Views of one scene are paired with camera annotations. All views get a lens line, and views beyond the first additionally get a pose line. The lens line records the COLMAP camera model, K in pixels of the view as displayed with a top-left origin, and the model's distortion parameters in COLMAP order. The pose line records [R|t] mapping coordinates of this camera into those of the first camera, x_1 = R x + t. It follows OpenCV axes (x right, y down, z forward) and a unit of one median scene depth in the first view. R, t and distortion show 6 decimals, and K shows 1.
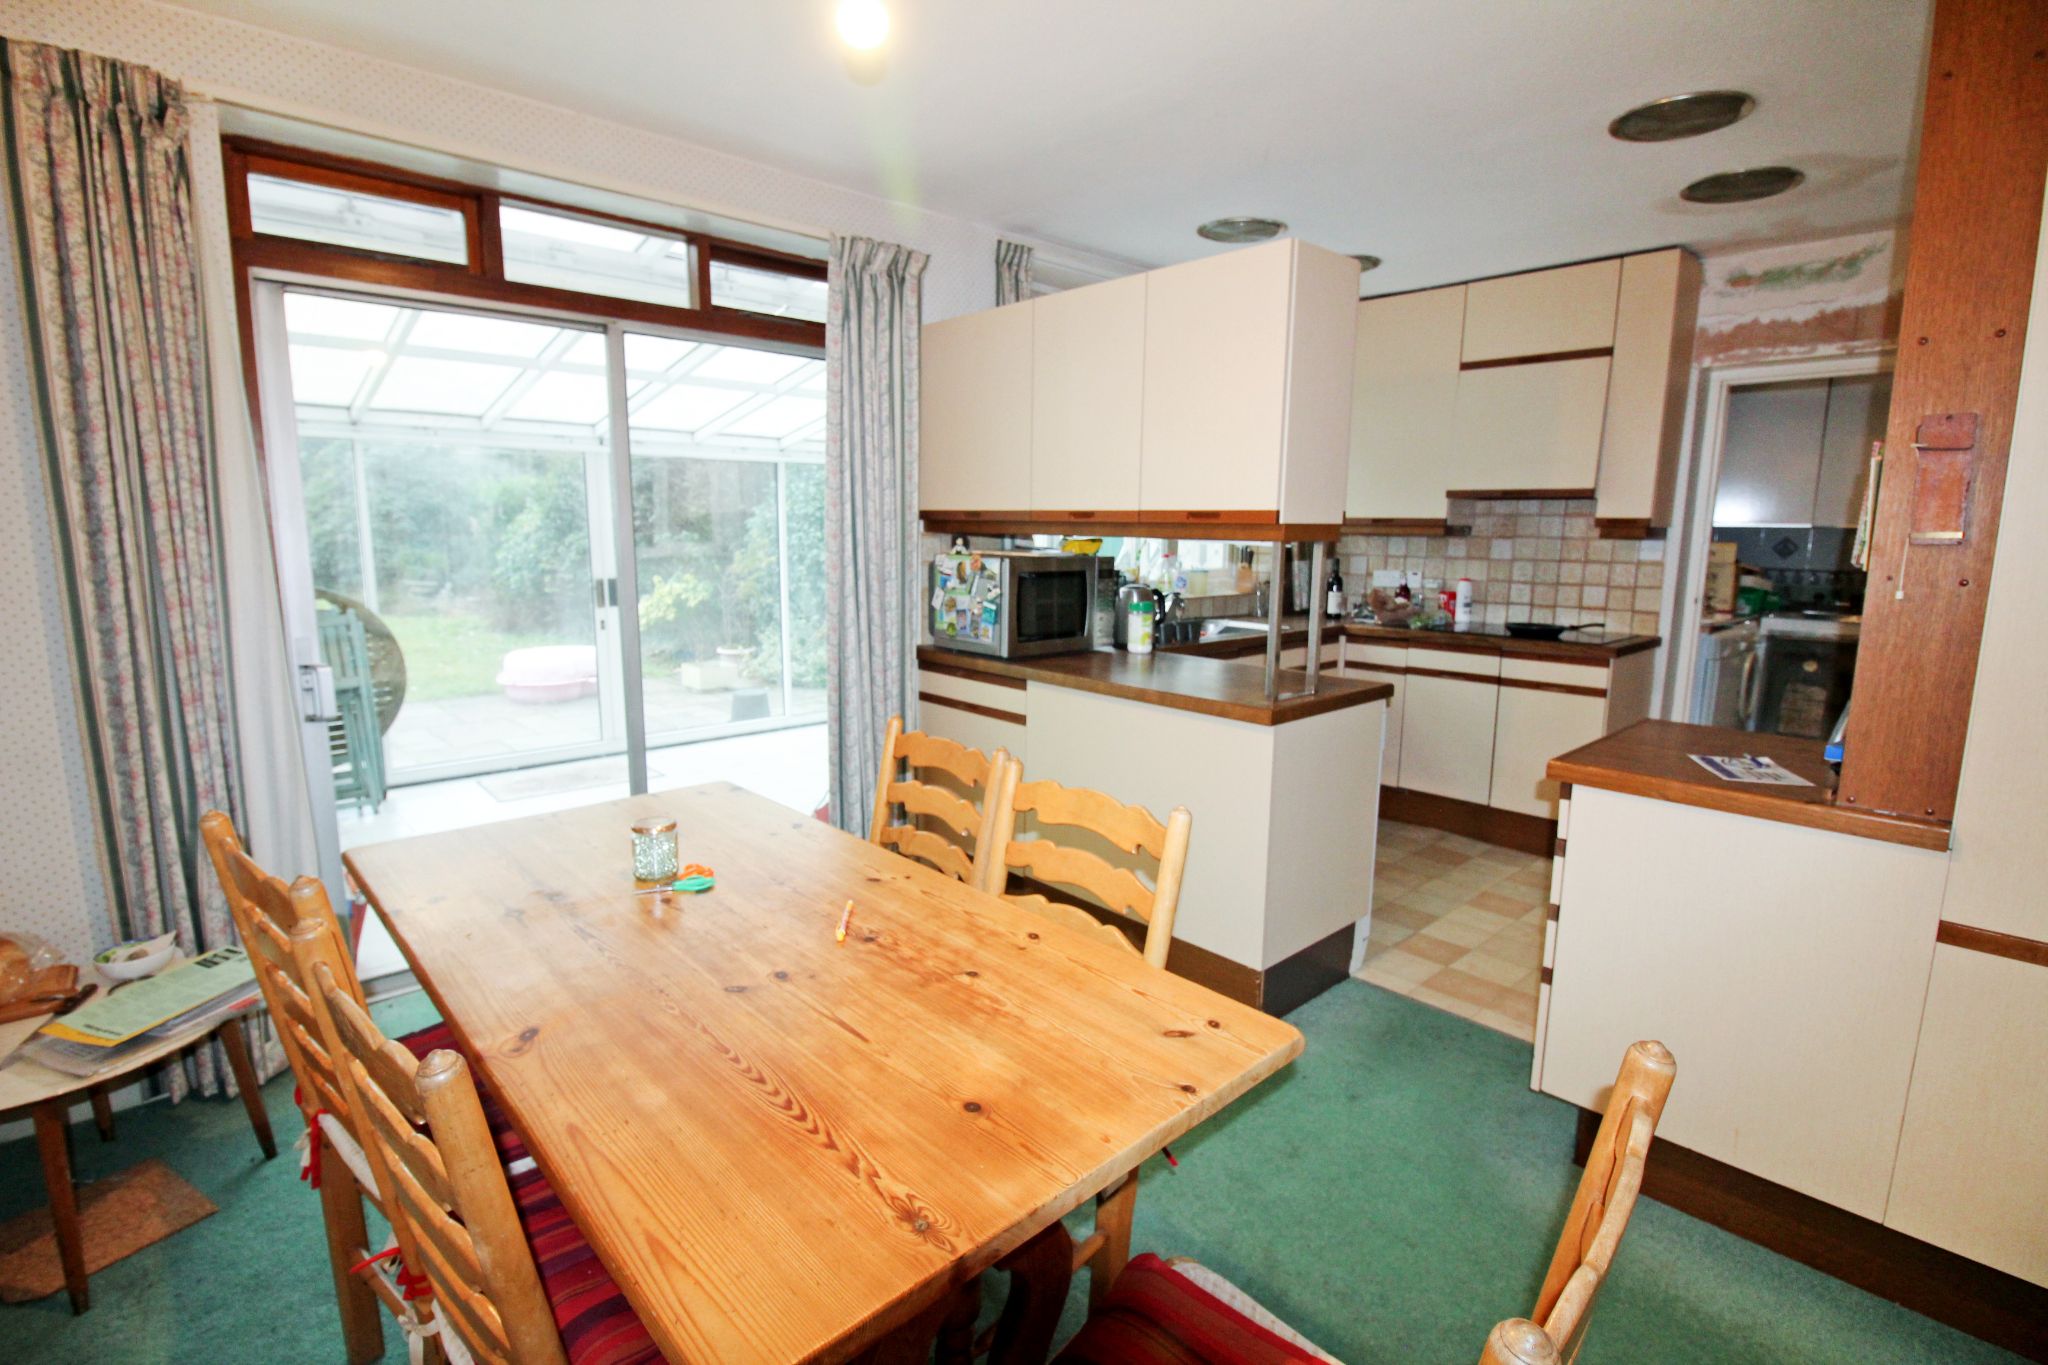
lens RADIAL K [[982.3, 0, 1022.0], [0, 982.3, 678.1], [0, 0, 1]] dist [-0.001053, -0.000141]
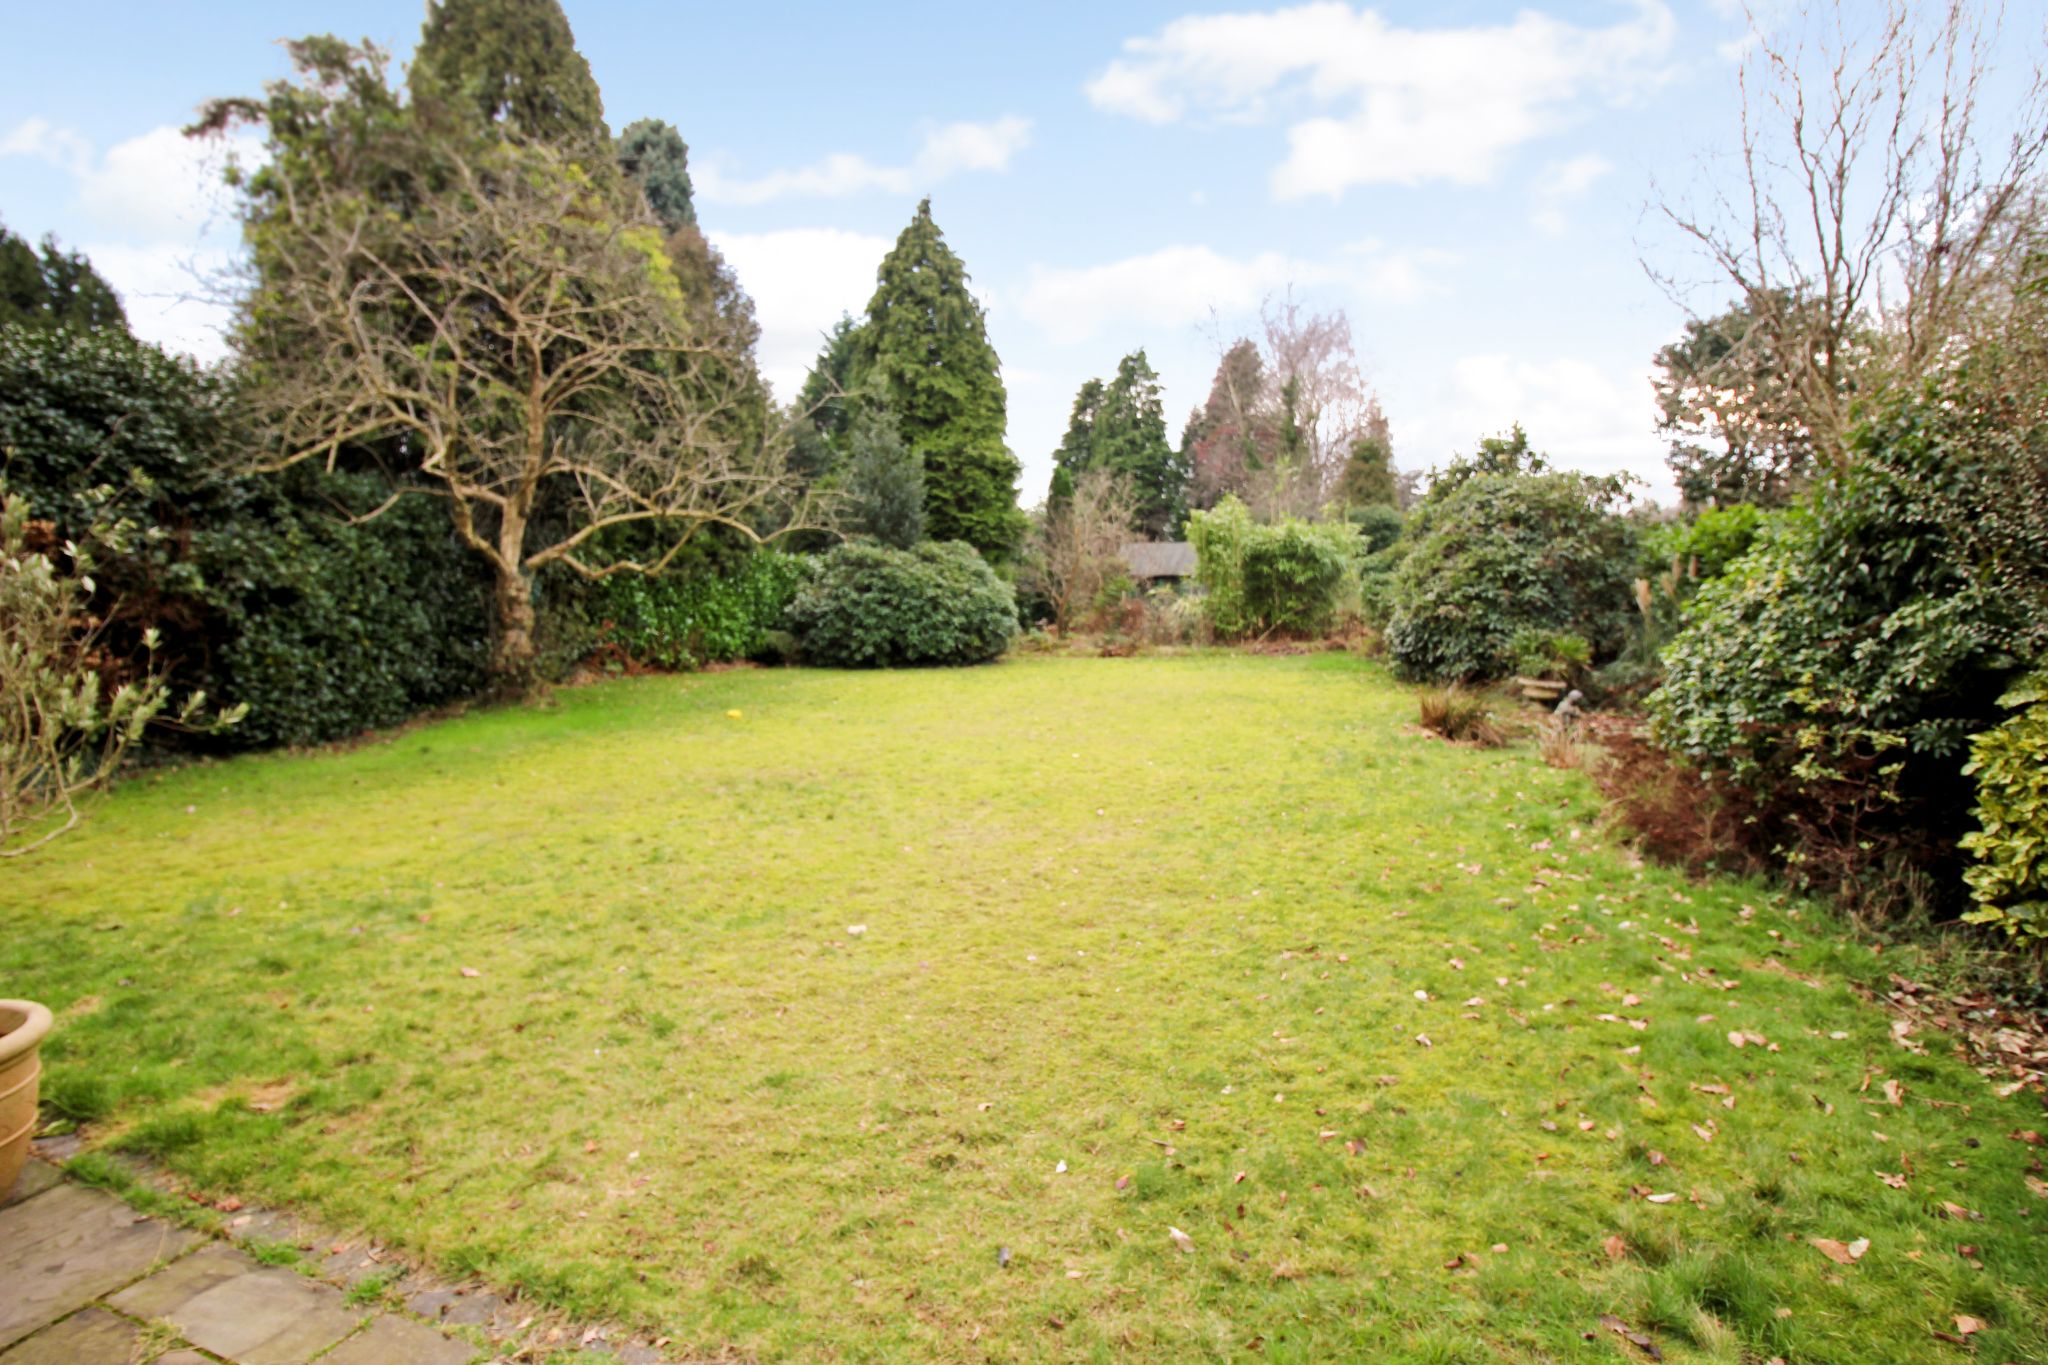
lens RADIAL K [[982.3, 0, 1023.8], [0, 982.3, 677.2], [0, 0, 1]] dist [-0.001053, -0.000141]
pose [[0.471707, 0.065191, -0.879342, -0.212682], [-0.132404, 0.991193, 0.002458, -0.058175], [0.871758, 0.115269, 0.476184, 0.407022]]
